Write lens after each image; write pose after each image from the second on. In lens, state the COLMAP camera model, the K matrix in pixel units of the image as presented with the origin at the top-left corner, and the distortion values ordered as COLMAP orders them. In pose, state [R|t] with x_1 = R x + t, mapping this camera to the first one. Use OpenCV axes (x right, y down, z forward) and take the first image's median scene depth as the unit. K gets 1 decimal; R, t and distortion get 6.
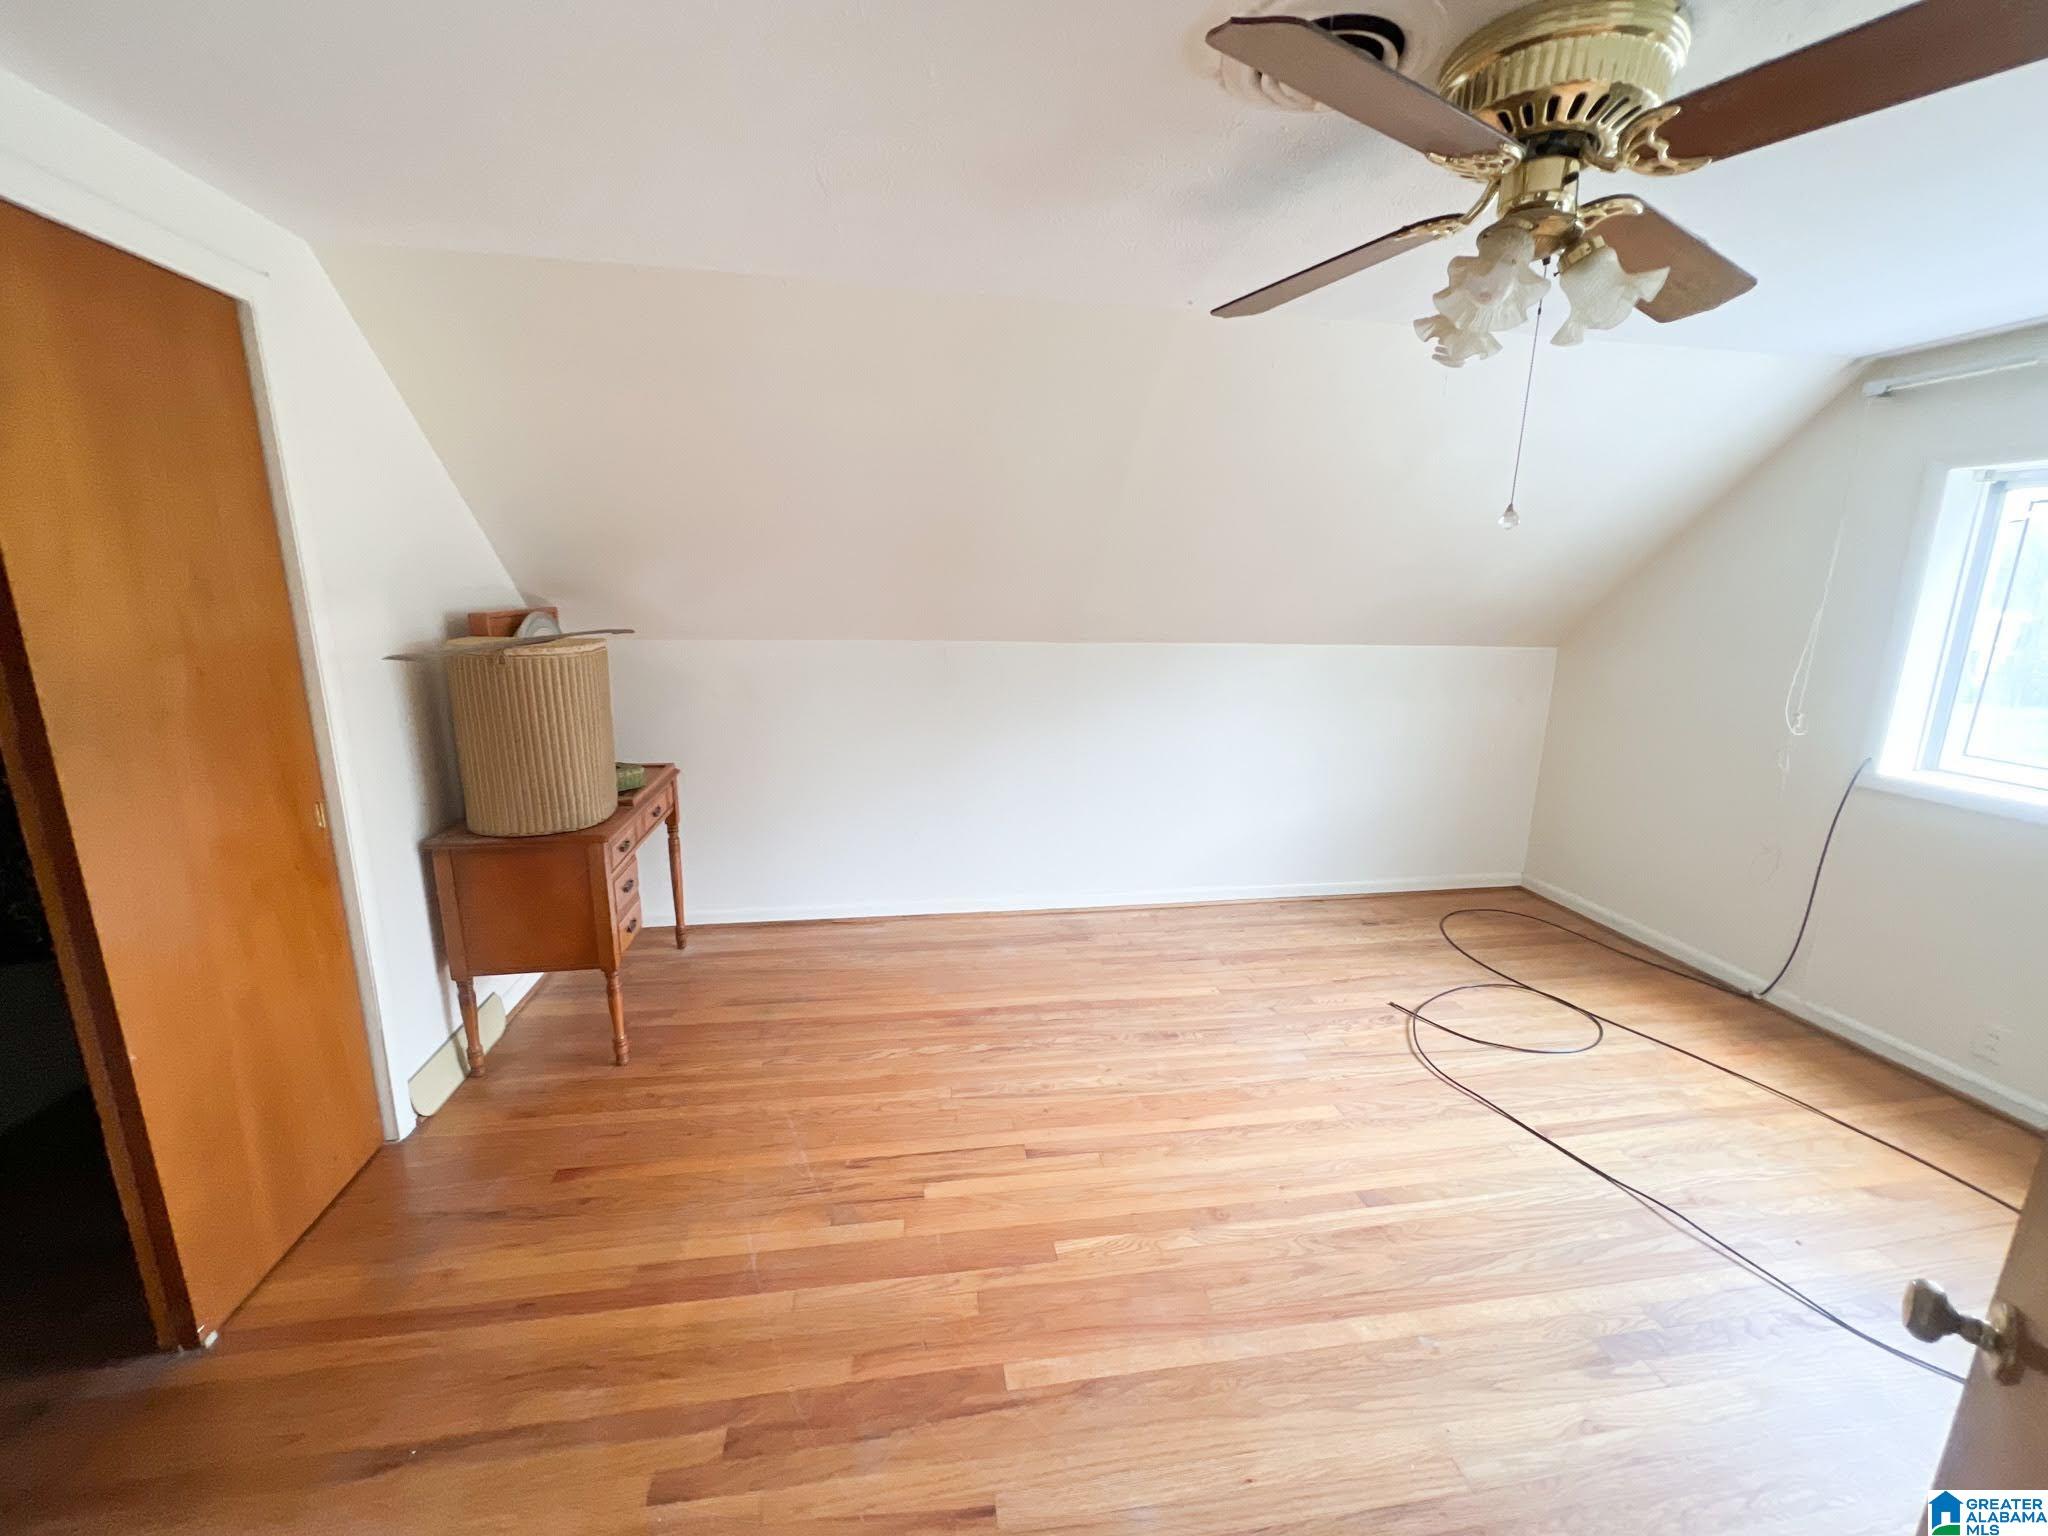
lens RADIAL K [[834.5, 0, 1029.9], [0, 834.5, 757.9], [0, 0, 1]] dist [-0.001417, -0.000113]
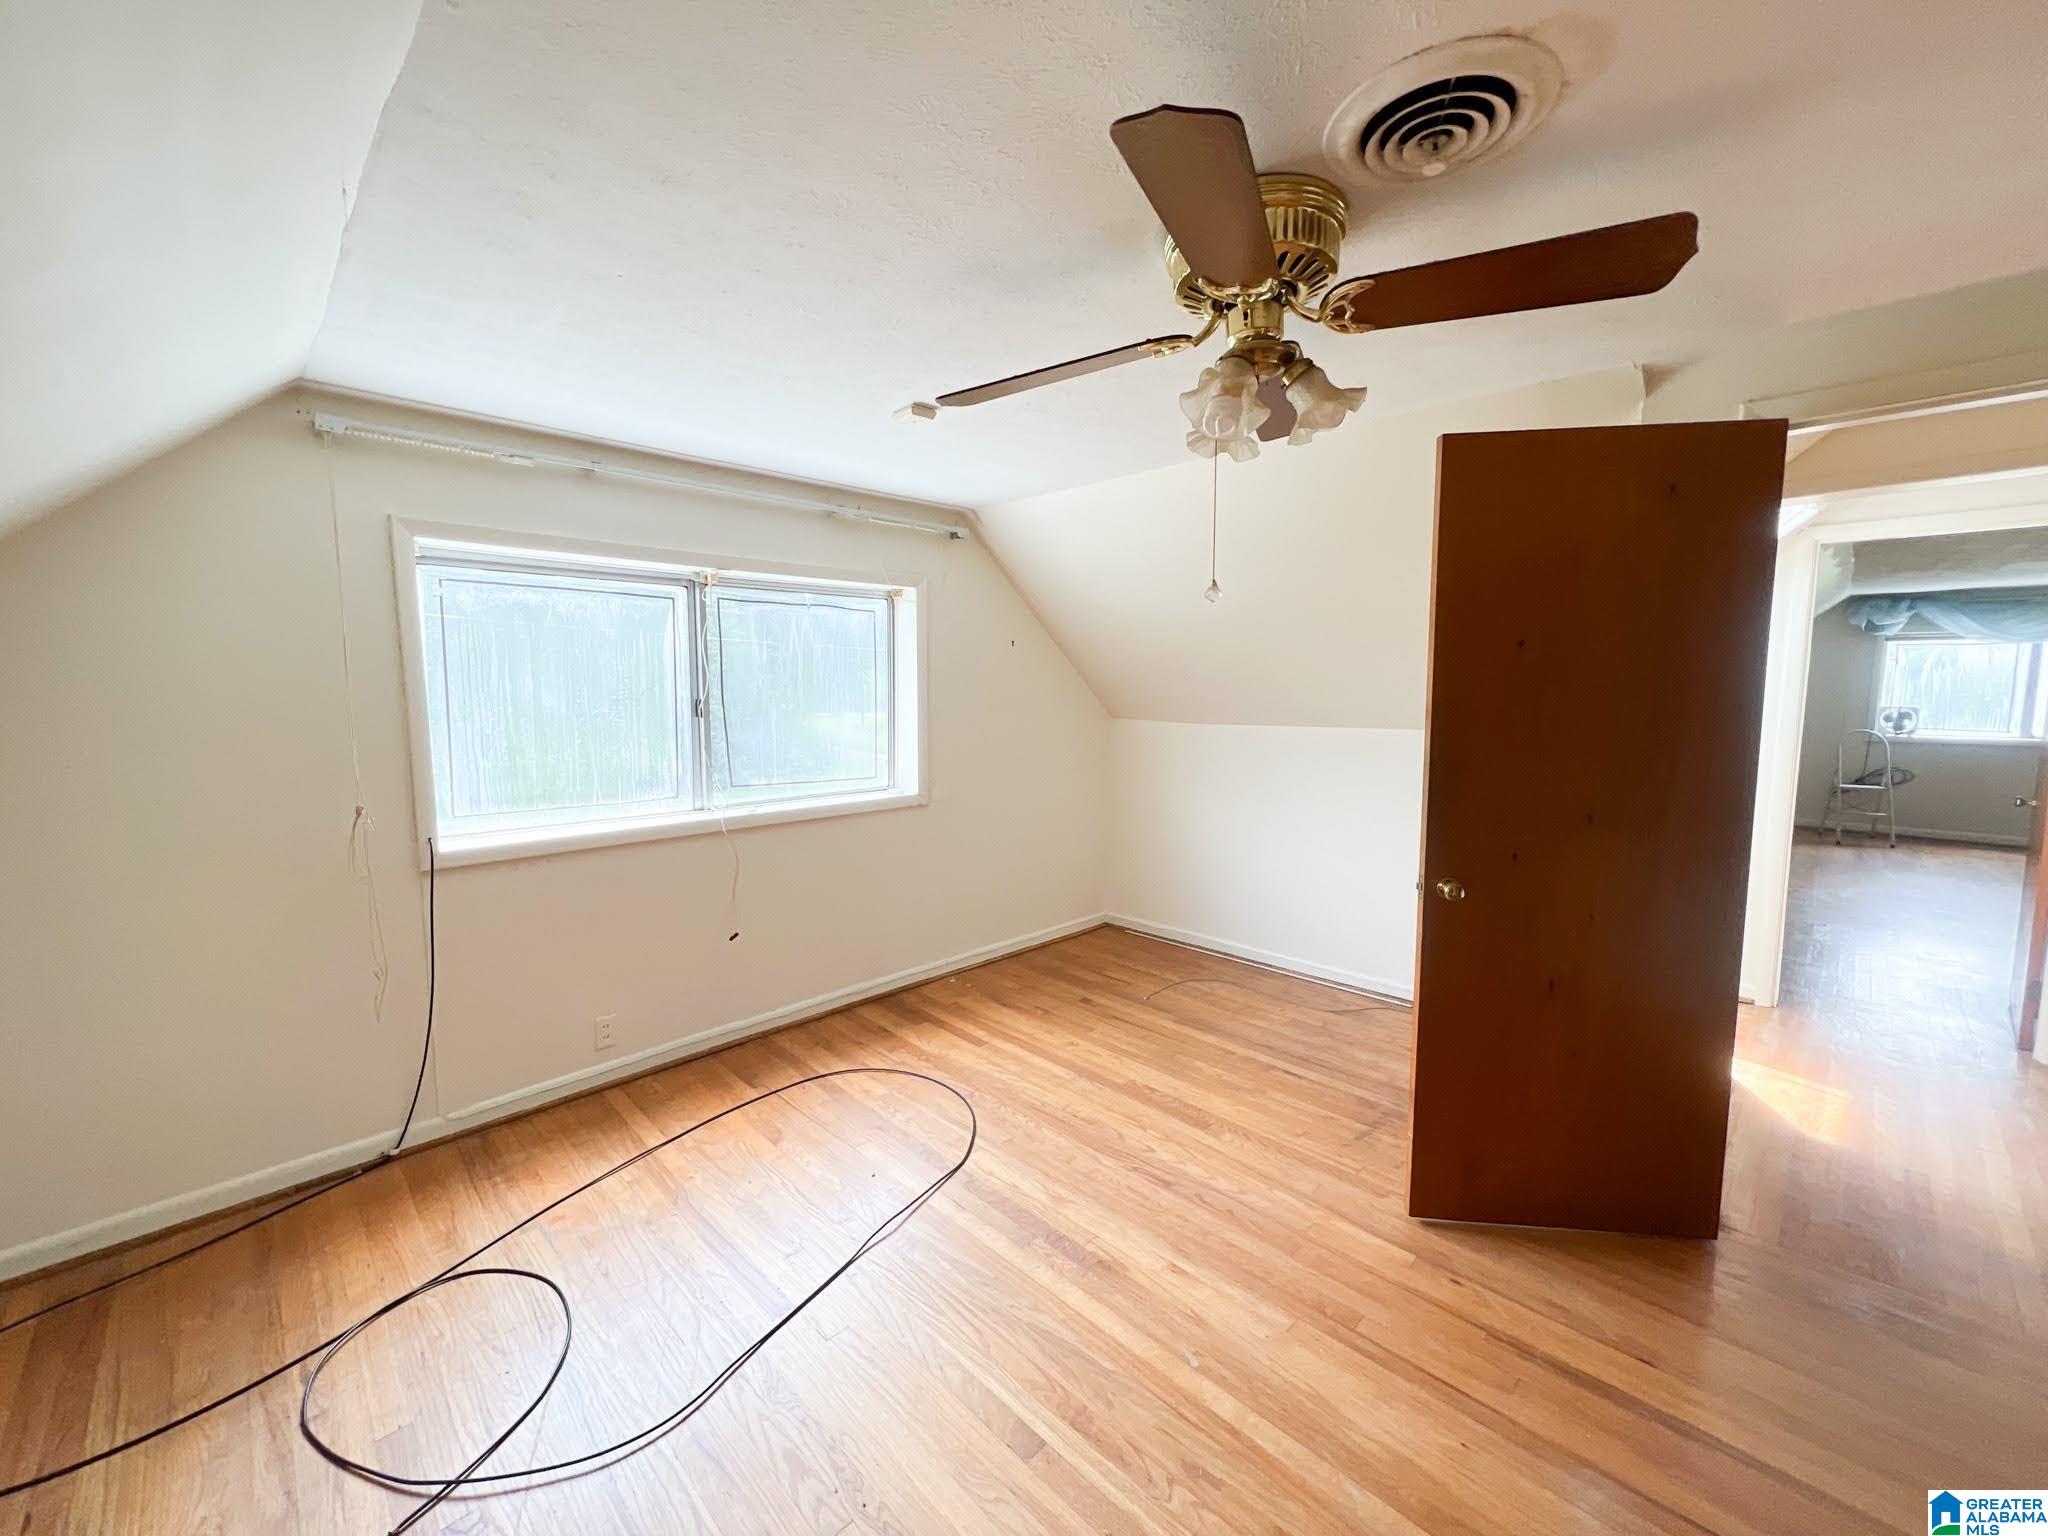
lens RADIAL K [[814.4, 0, 1030.1], [0, 814.4, 769.3], [0, 0, 1]] dist [-0.002902, 0.000407]
pose [[-0.573971, -0.098421, 0.812940, -0.102620], [0.161954, 0.959498, 0.230511, -0.176239], [-0.802701, 0.263965, -0.534784, 0.949838]]
